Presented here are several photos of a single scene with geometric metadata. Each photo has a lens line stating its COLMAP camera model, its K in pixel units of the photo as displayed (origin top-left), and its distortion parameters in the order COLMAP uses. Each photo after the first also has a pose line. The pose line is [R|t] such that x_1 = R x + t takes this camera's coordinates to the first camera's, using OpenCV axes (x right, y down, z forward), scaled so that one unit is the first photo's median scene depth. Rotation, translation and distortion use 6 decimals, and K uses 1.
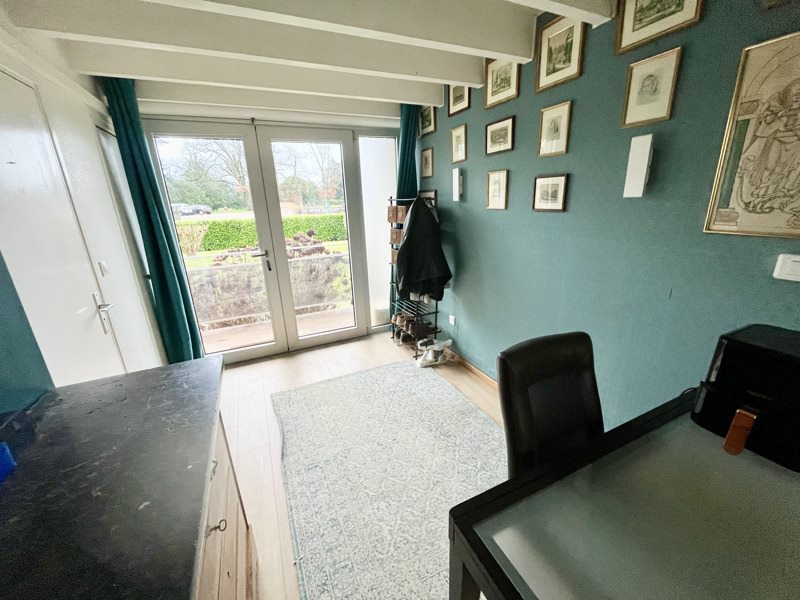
lens RADIAL K [[321.7, 0, 398.3], [0, 321.7, 297.6], [0, 0, 1]] dist [-0.001732, 0.000868]
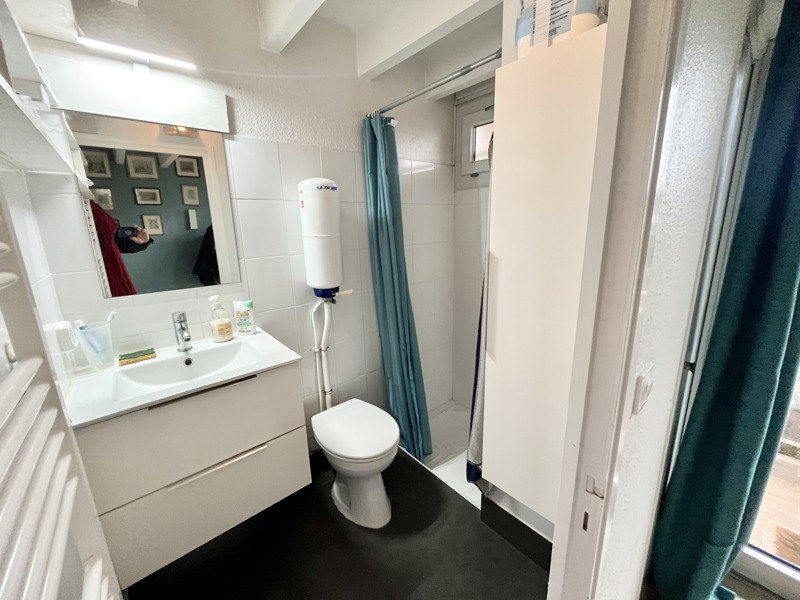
lens RADIAL K [[321.7, 0, 401.0], [0, 321.7, 300.4], [0, 0, 1]] dist [-0.001732, 0.000868]
pose [[-0.274666, -0.175145, 0.945454, -1.312874], [0.309826, 0.914708, 0.259457, 0.028213], [-0.910256, 0.364190, -0.196975, 0.099120]]
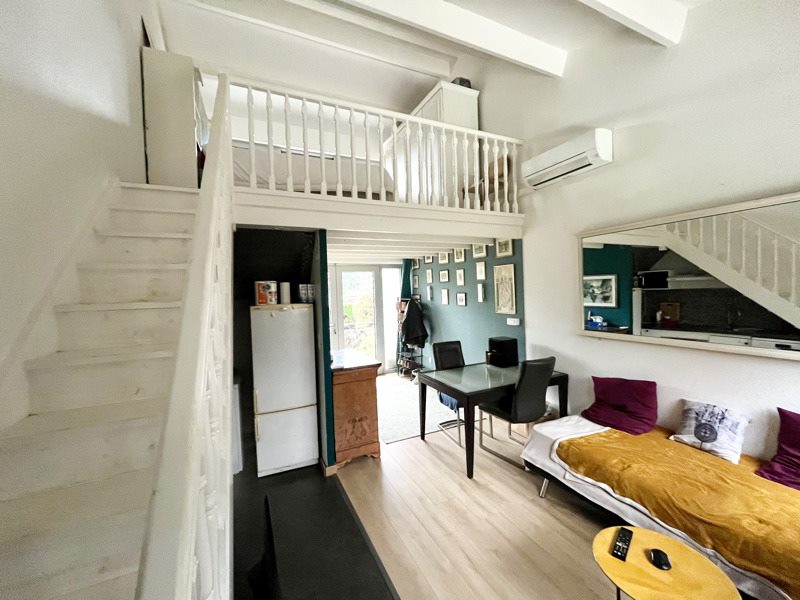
lens RADIAL K [[321.7, 0, 399.6], [0, 321.7, 298.0], [0, 0, 1]] dist [-0.001732, 0.000868]
pose [[0.999895, 0.004393, 0.013811, -0.045927], [-0.000547, 0.963724, -0.266900, 0.251491], [-0.014482, 0.266865, 0.963625, -1.046691]]
